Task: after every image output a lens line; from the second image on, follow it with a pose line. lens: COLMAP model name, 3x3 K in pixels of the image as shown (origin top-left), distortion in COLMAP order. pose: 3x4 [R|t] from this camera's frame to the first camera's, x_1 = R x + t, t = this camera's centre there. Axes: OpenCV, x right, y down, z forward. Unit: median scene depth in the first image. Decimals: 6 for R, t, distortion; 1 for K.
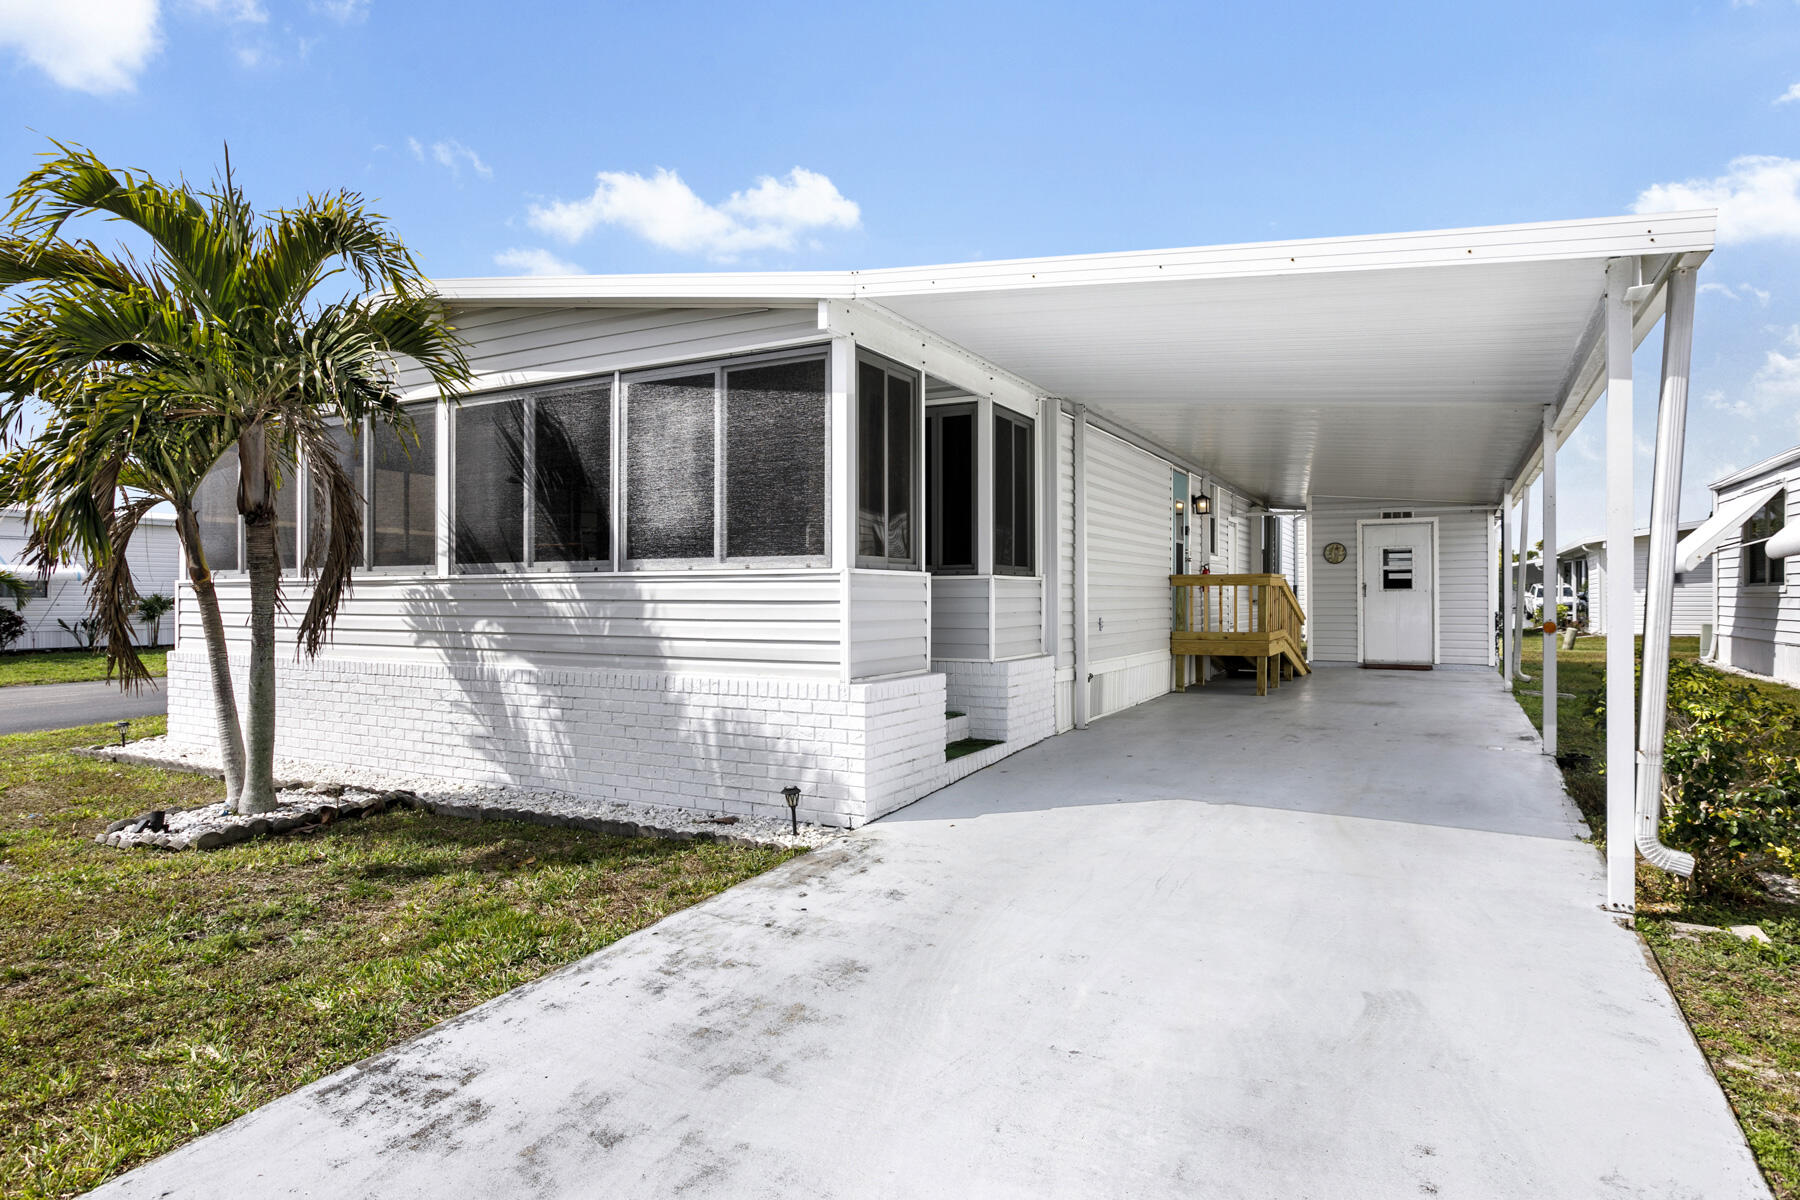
lens RADIAL K [[1039.5, 0, 892.1], [0, 1039.5, 609.1], [0, 0, 1]] dist [-0.033716, 0.000535]
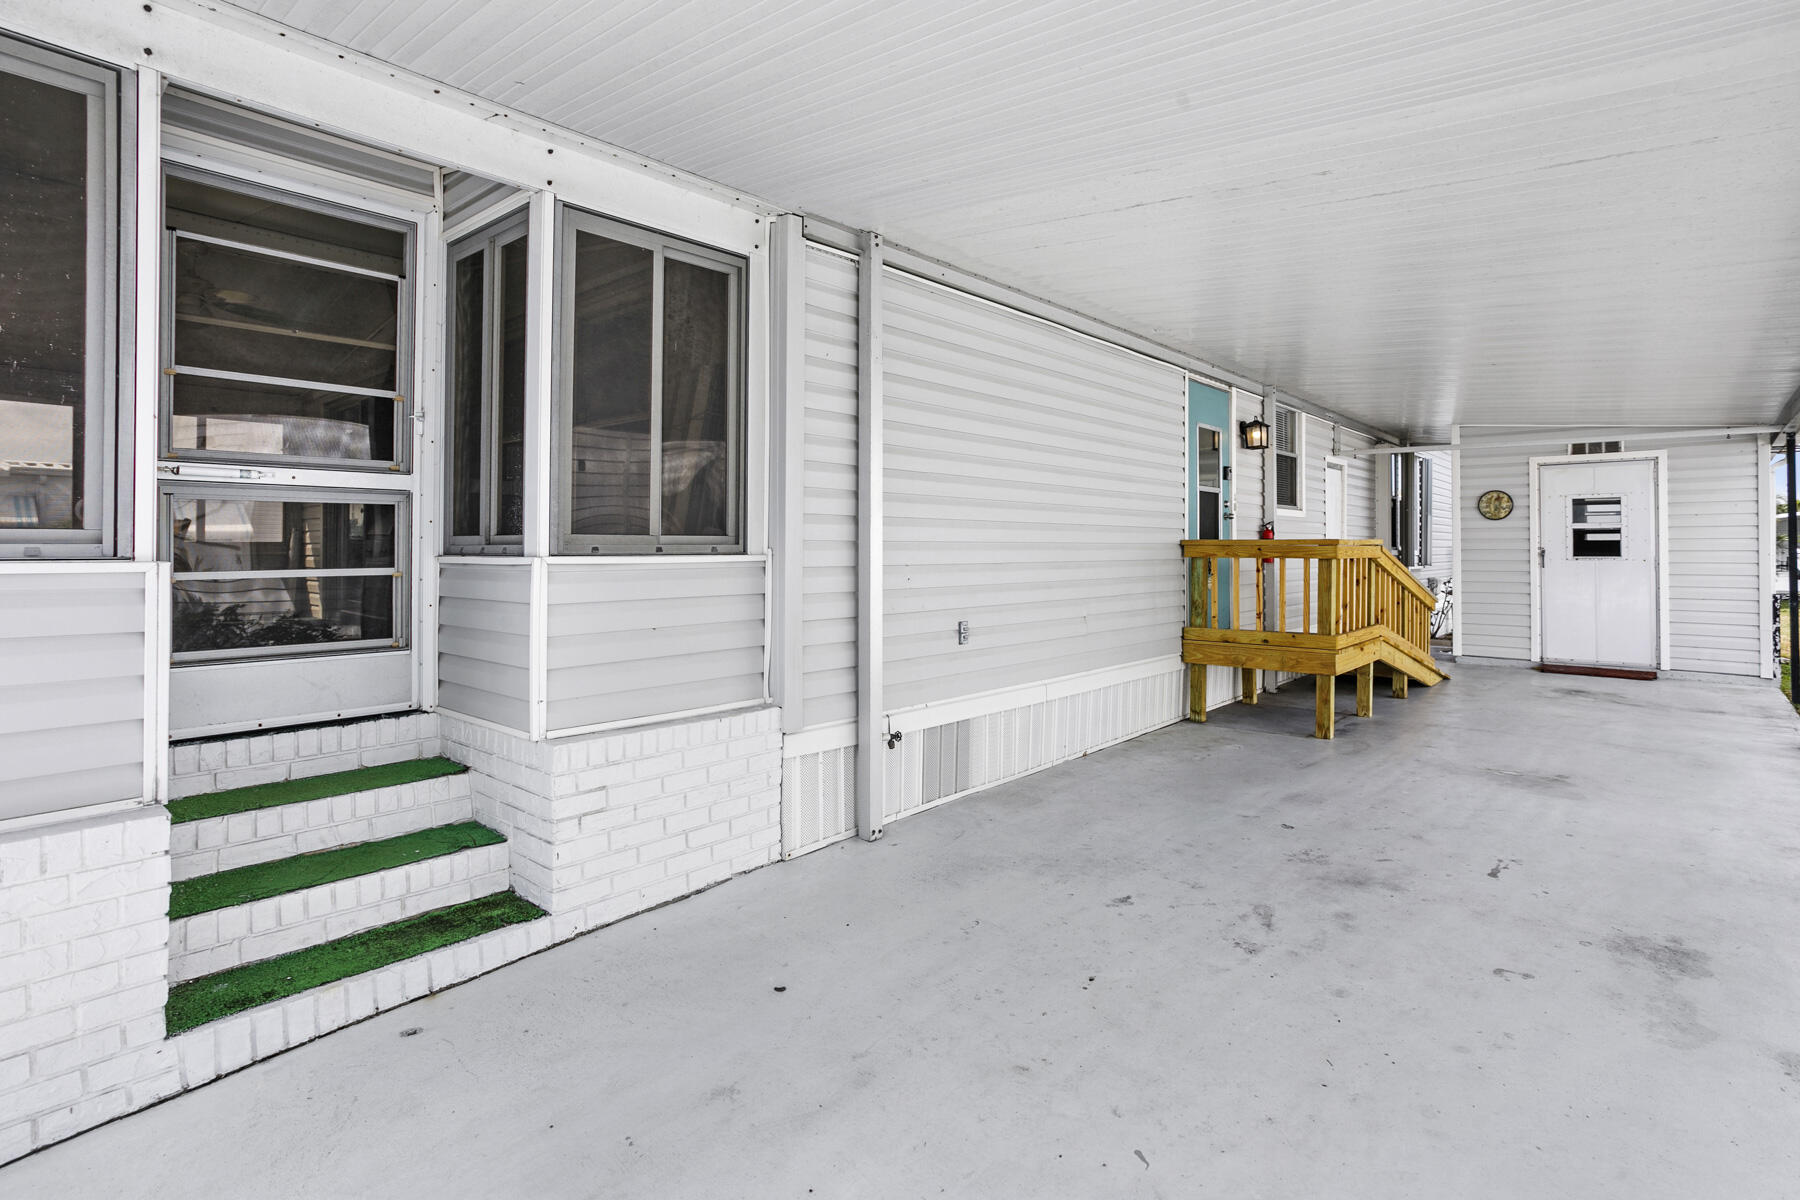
lens RADIAL K [[897.8, 0, 889.0], [0, 897.8, 563.4], [0, 0, 1]] dist [-0.055728, 0.028800]
pose [[0.969779, 0.003824, -0.243957, 0.326548], [-0.002970, 0.999988, 0.003868, -0.029256], [0.243969, -0.003026, 0.969778, 0.595472]]
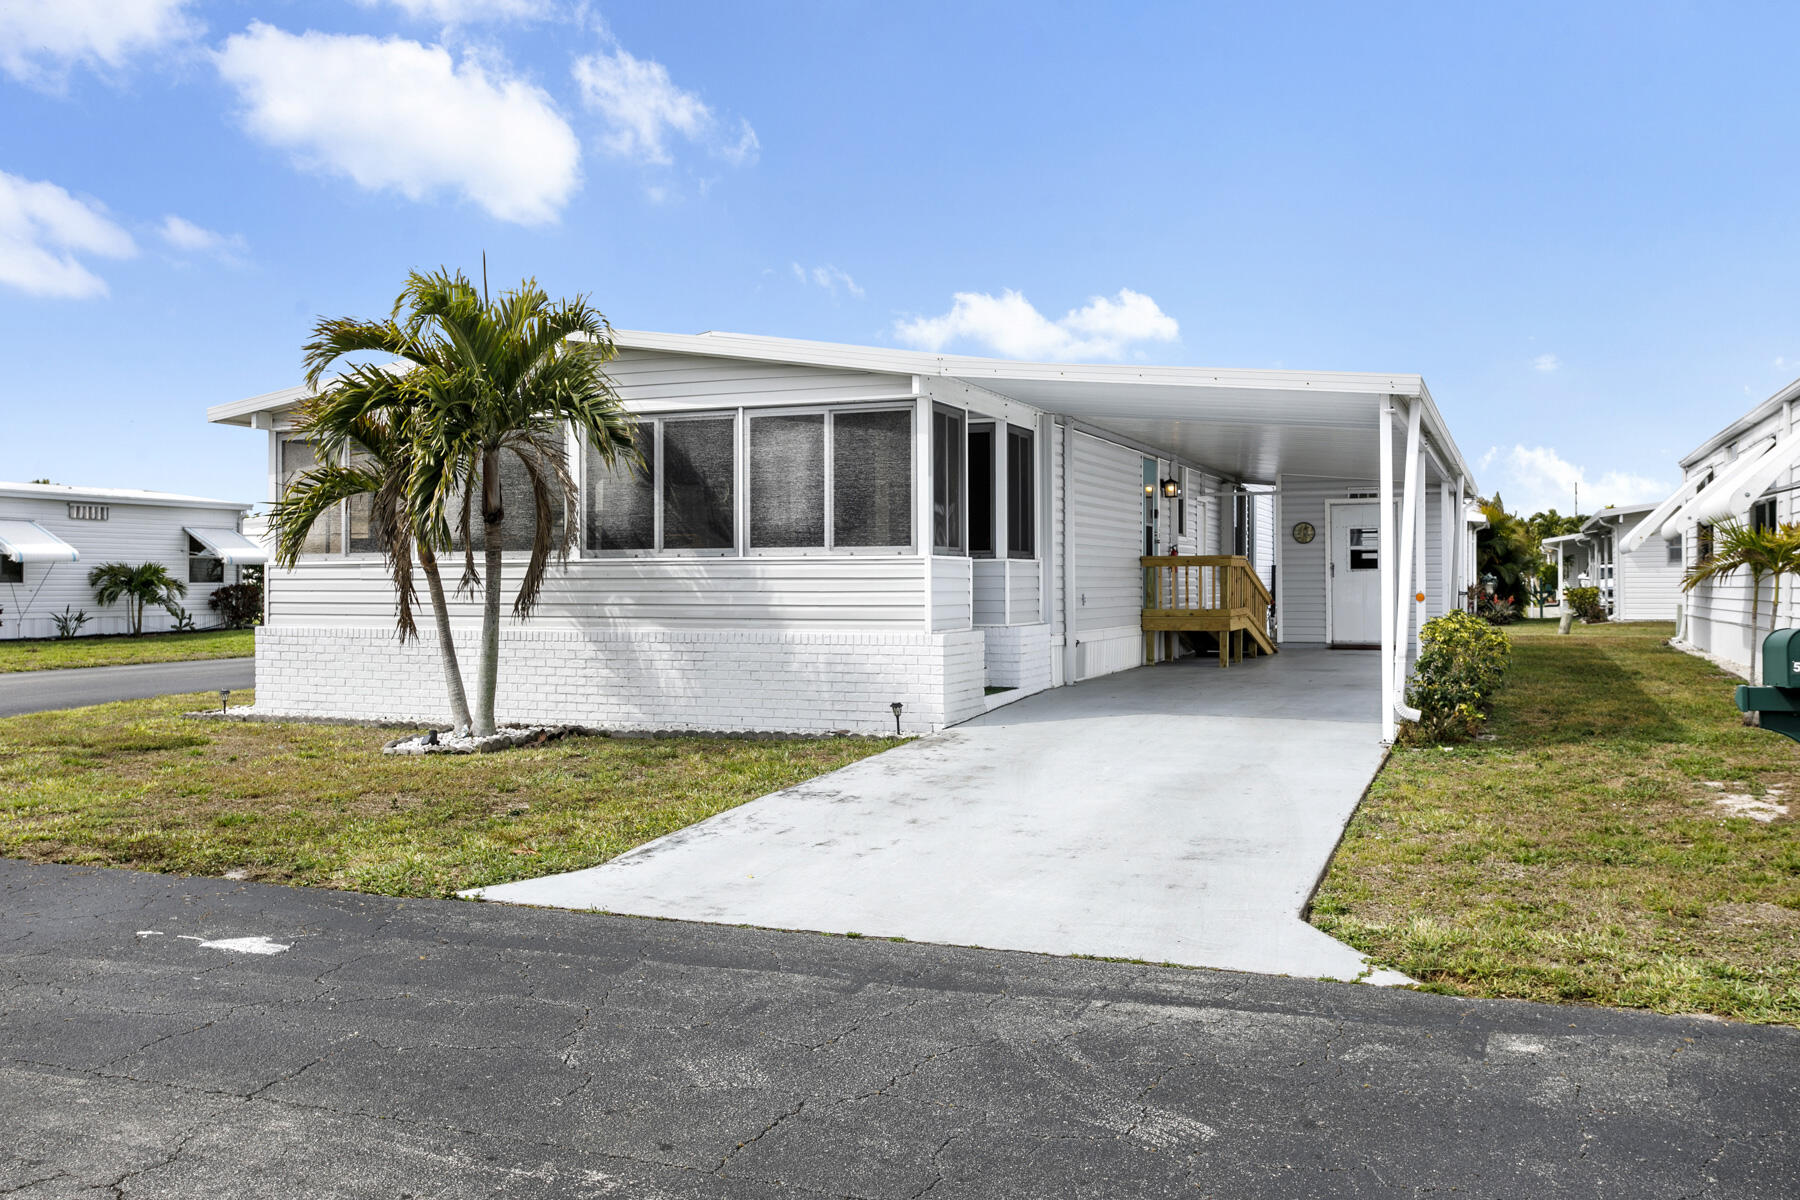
lens RADIAL K [[1594.9, 0, 900.0], [0, 1594.9, 600.0], [0, 0, 1]] dist [0.002463, -0.000158]
pose [[0.993140, -0.003246, 0.116888, -0.245805], [0.003374, 0.999994, -0.000895, 0.018251], [-0.116884, 0.001283, 0.993145, -0.869614]]
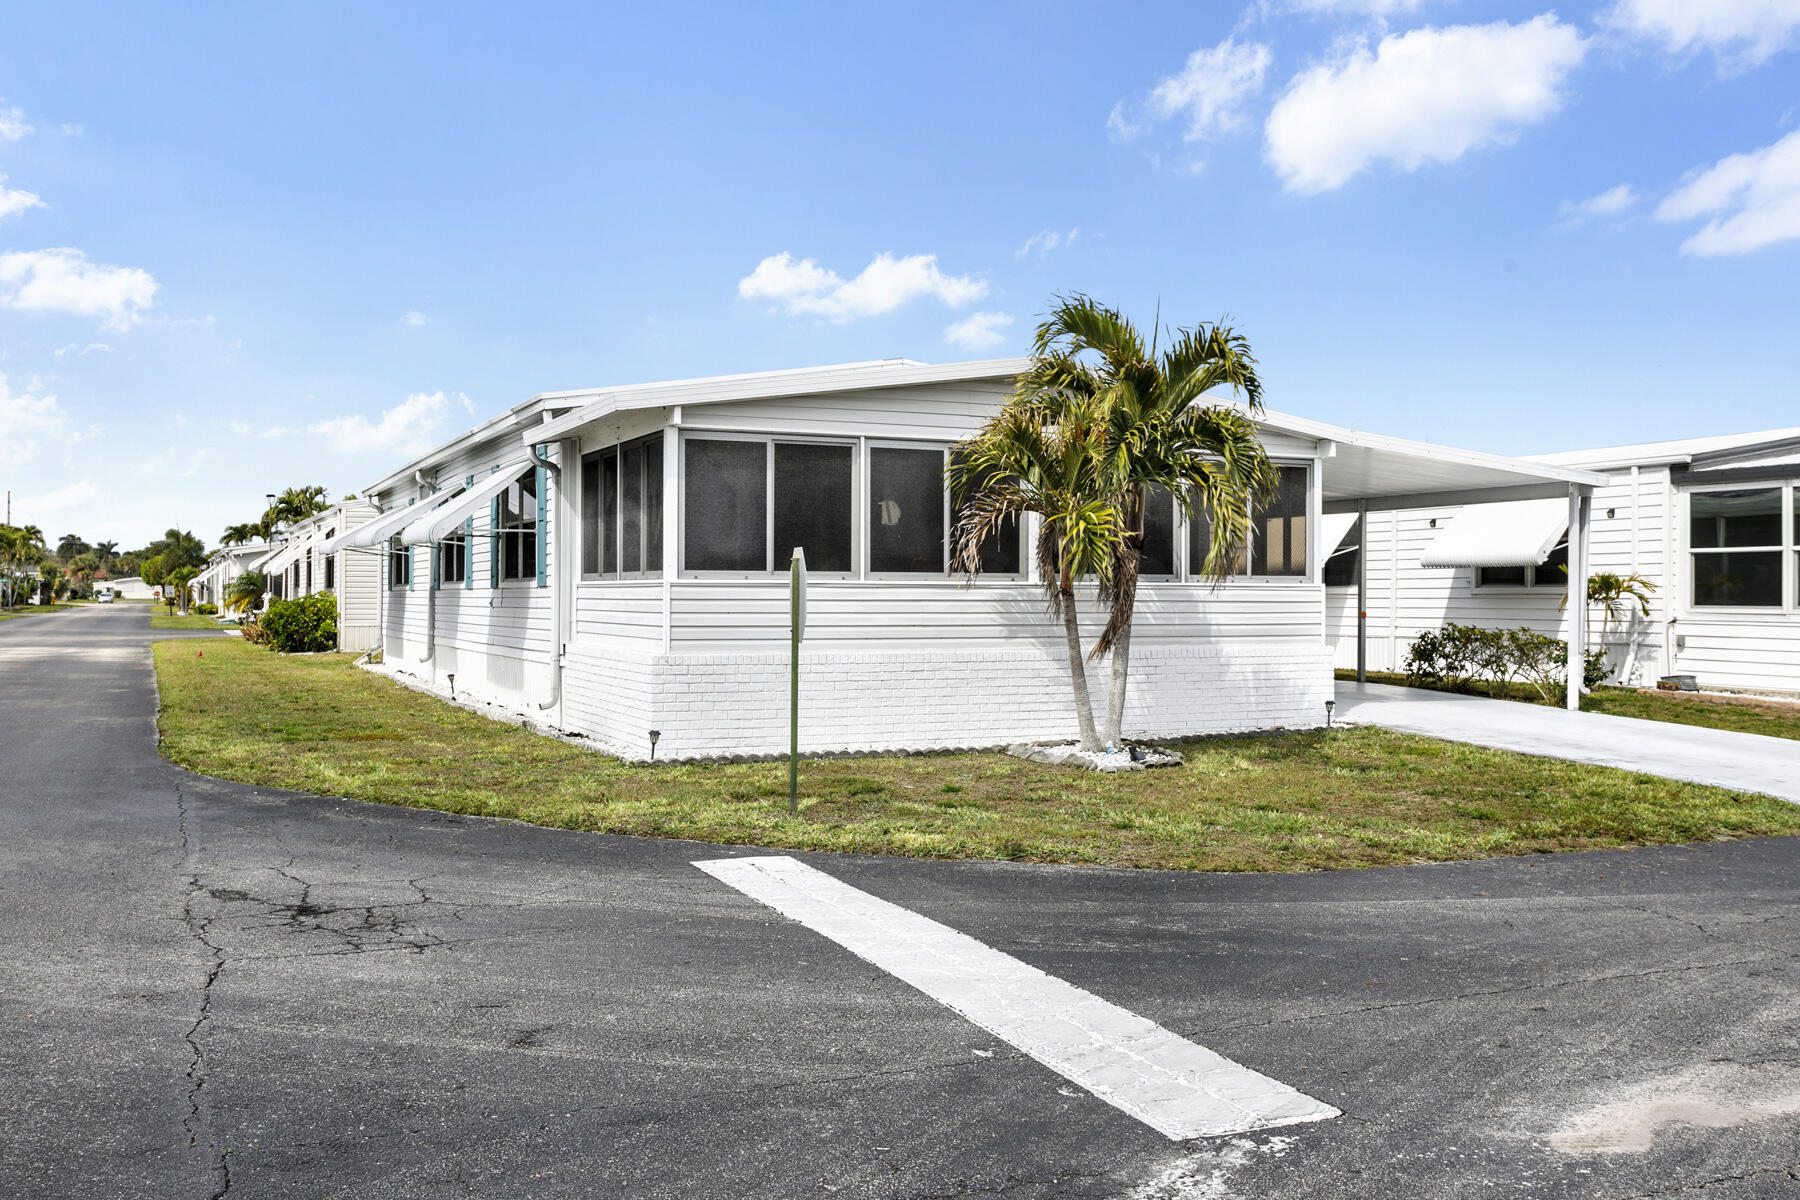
lens RADIAL K [[1594.9, 0, 900.0], [0, 1594.9, 600.0], [0, 0, 1]] dist [0.002463, -0.000158]
pose [[0.603627, 0.002790, 0.797262, -1.953180], [0.012566, 0.999836, -0.013013, 0.012741], [-0.797168, 0.017874, 0.603493, -0.077649]]
